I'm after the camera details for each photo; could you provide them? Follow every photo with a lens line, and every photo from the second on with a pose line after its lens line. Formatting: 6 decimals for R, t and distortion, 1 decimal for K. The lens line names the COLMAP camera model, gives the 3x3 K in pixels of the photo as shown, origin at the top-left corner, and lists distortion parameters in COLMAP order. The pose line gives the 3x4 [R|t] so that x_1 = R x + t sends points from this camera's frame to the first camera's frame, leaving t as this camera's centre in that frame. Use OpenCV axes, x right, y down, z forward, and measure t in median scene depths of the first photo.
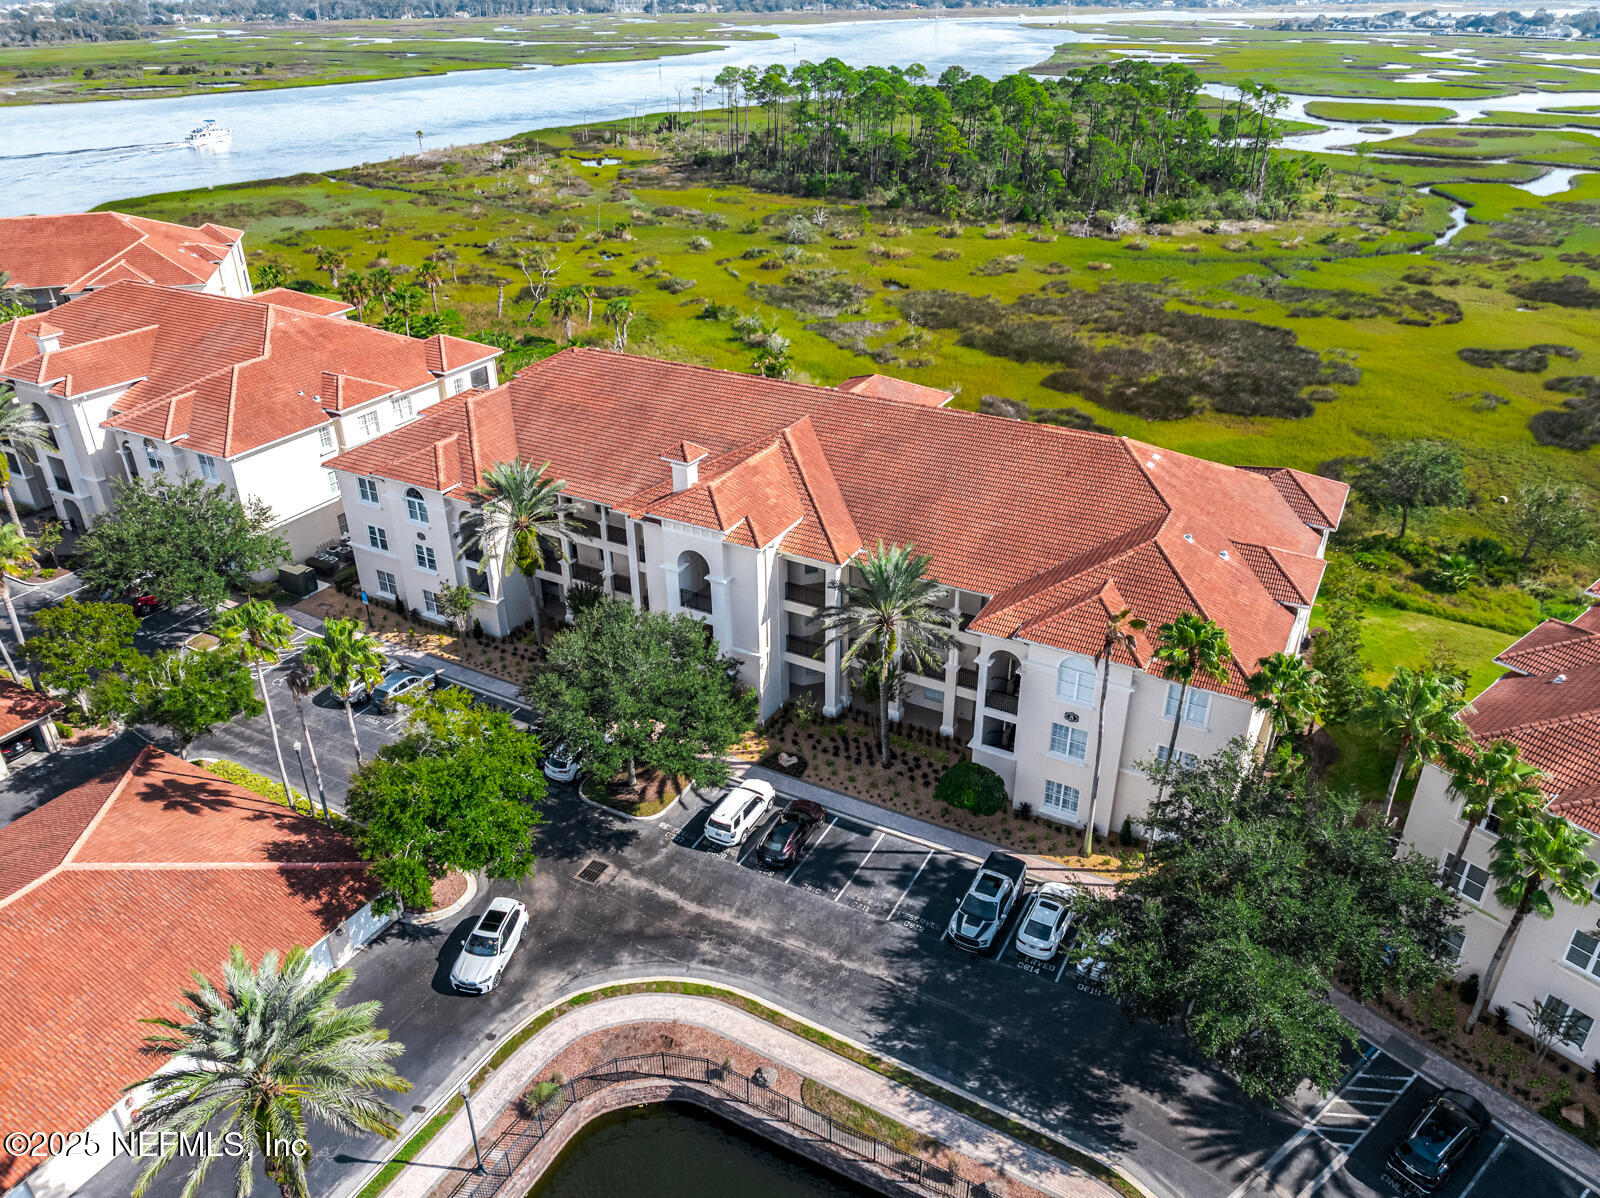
lens RADIAL K [[1089.7, 0, 792.7], [0, 1089.7, 562.1], [0, 0, 1]] dist [-0.019576, 0.006303]
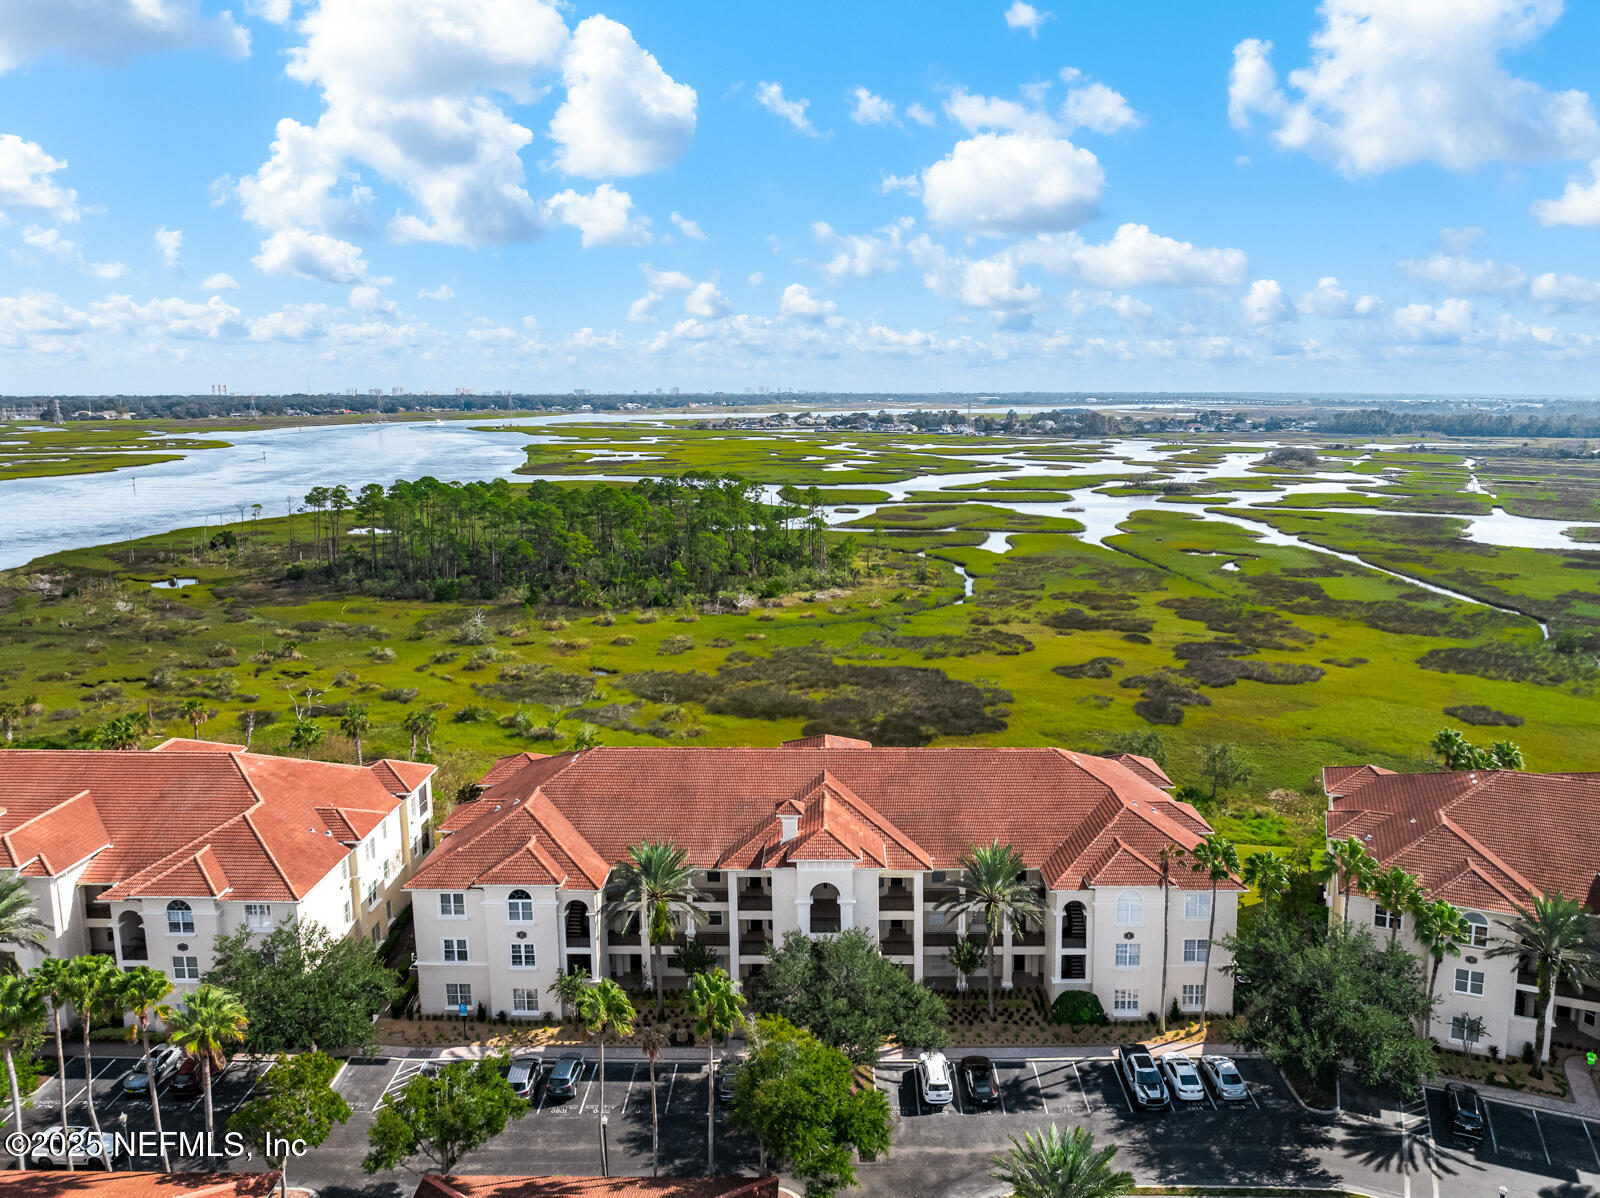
lens RADIAL K [[1089.7, 0, 792.7], [0, 1089.7, 562.1], [0, 0, 1]] dist [-0.019576, 0.006303]
pose [[0.889487, -0.066936, 0.452032, -0.541481], [0.212637, 0.936220, -0.279783, -0.010595], [-0.404473, 0.344982, 0.846988, -0.156989]]
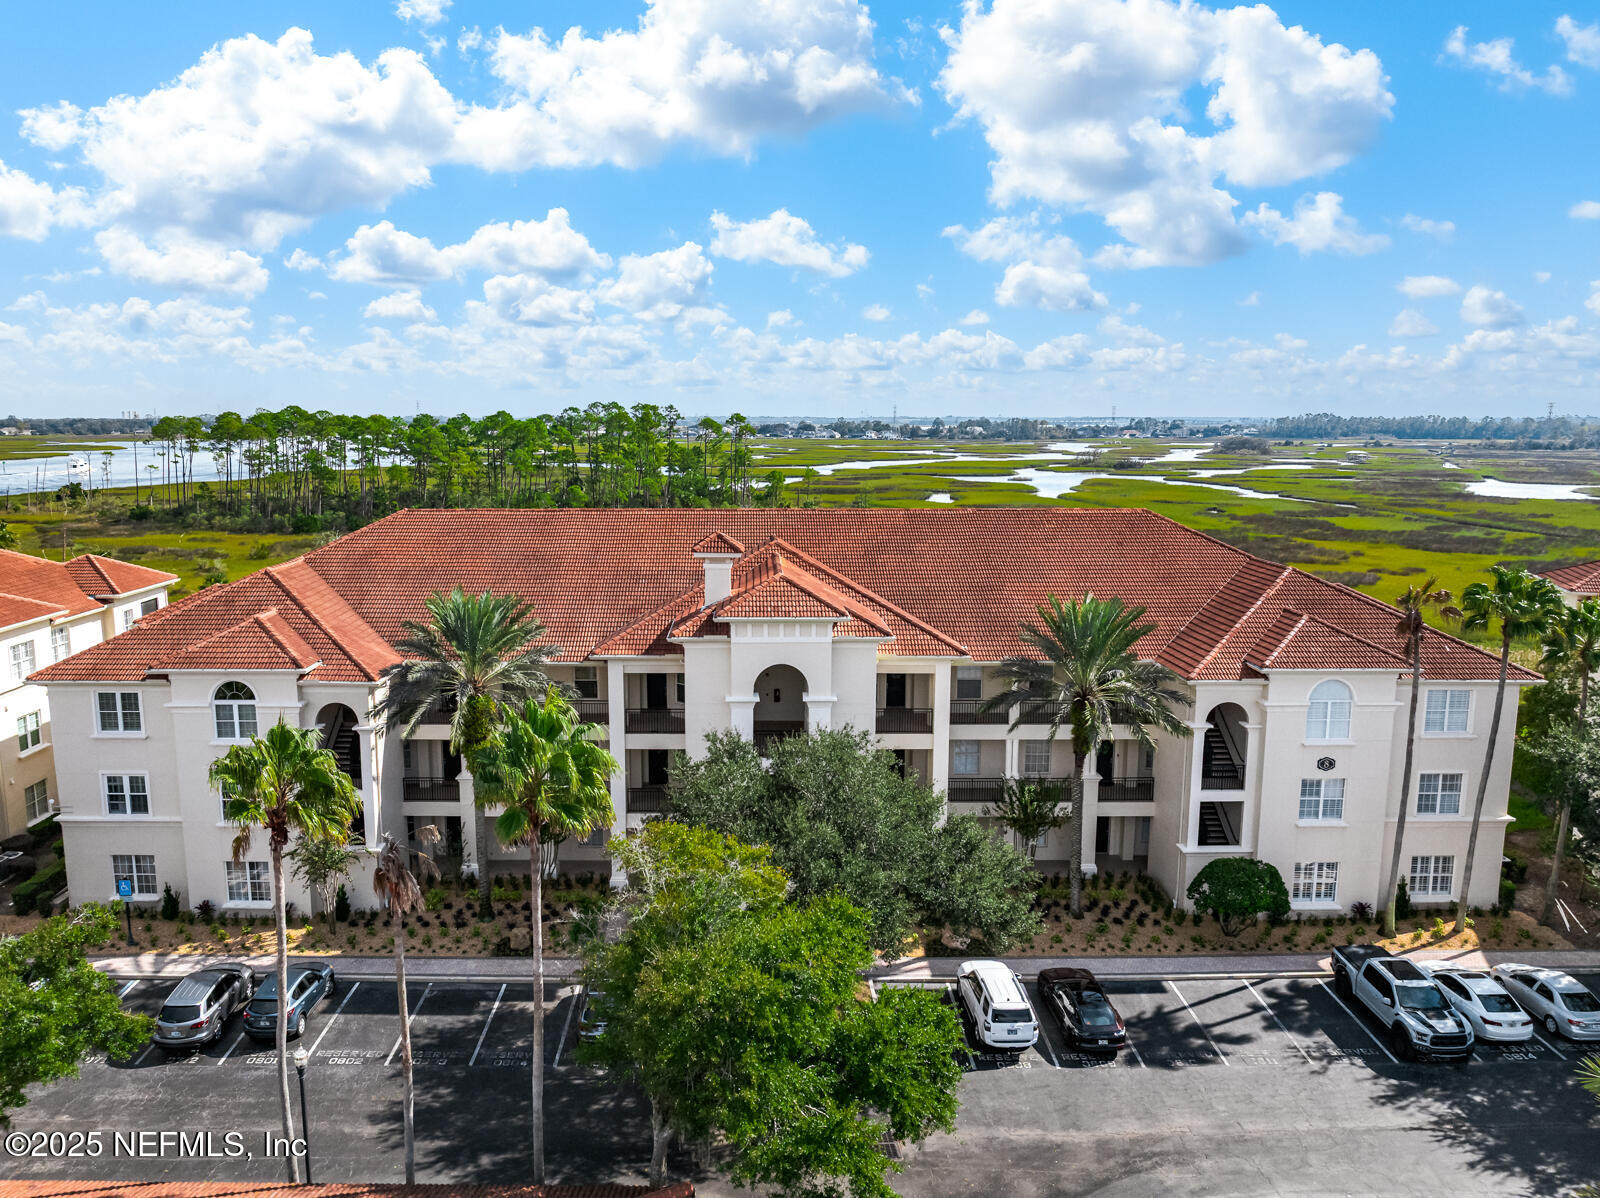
lens RADIAL K [[1117.1, 0, 724.2], [0, 1117.1, 599.8], [0, 0, 1]] dist [-0.031763, 0.020541]
pose [[0.883580, -0.063545, 0.463948, -0.366912], [0.205836, 0.942609, -0.262906, 0.105064], [-0.420615, 0.327796, 0.845951, 0.307717]]
